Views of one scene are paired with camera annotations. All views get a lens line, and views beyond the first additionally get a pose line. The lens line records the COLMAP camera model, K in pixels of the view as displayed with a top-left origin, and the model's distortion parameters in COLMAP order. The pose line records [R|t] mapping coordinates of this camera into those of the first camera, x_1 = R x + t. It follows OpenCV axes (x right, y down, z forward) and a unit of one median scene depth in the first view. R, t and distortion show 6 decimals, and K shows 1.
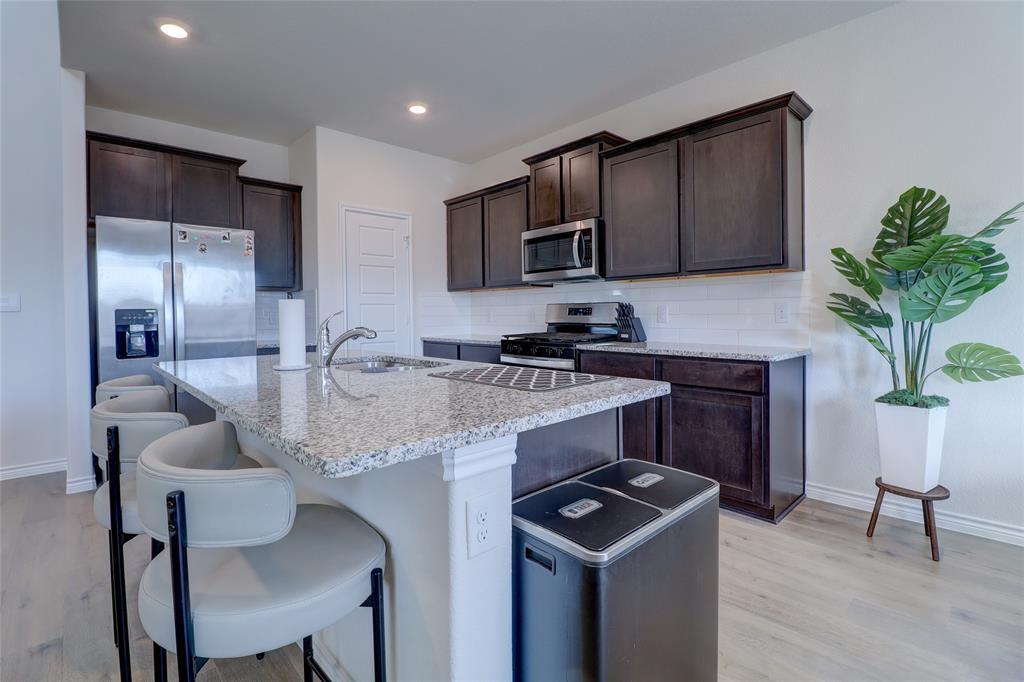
lens RADIAL K [[477.8, 0, 509.9], [0, 477.8, 317.8], [0, 0, 1]] dist [0.003160, -0.014119]
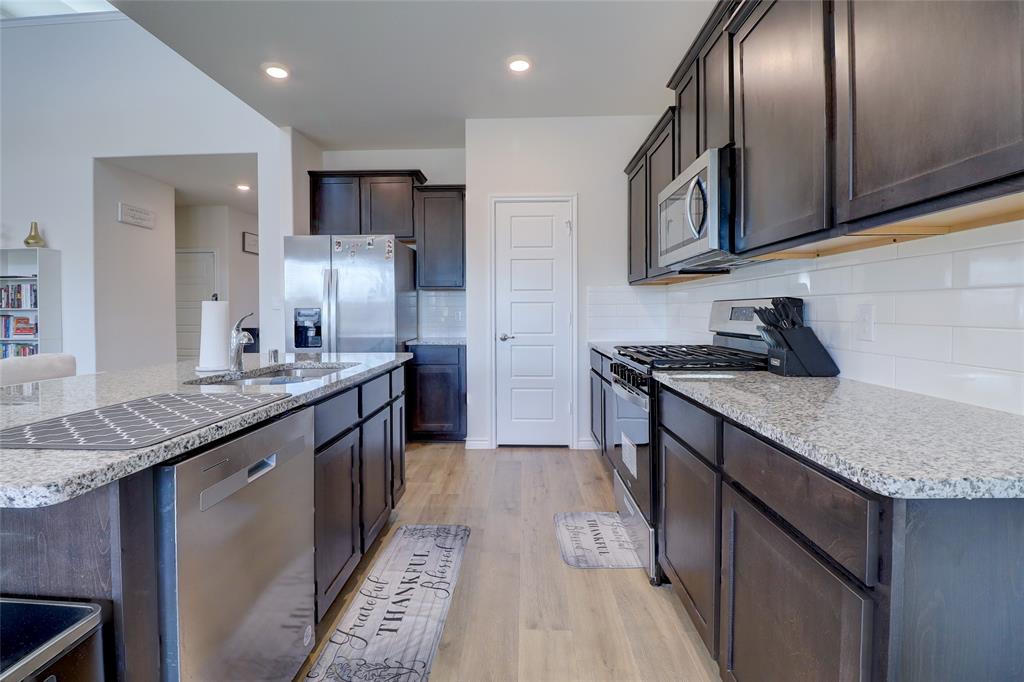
lens RADIAL K [[477.8, 0, 509.9], [0, 477.8, 317.8], [0, 0, 1]] dist [0.003160, -0.014119]
pose [[0.701367, 0.019482, -0.712534, 0.422818], [-0.013904, 0.999810, 0.013651, -0.014545], [0.712665, 0.000332, 0.701504, 0.444106]]
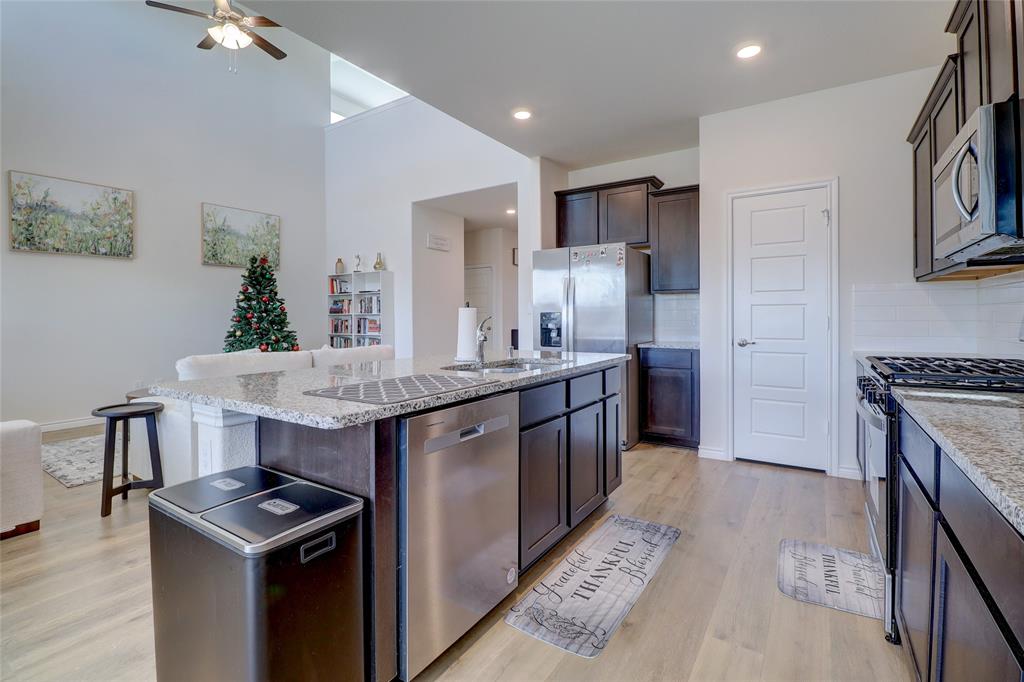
lens RADIAL K [[477.8, 0, 509.9], [0, 477.8, 317.8], [0, 0, 1]] dist [0.003160, -0.014119]
pose [[0.230468, 0.015120, -0.972962, 0.512522], [-0.008834, 0.999871, 0.013446, -0.016772], [0.973040, 0.005496, 0.230572, 0.488470]]
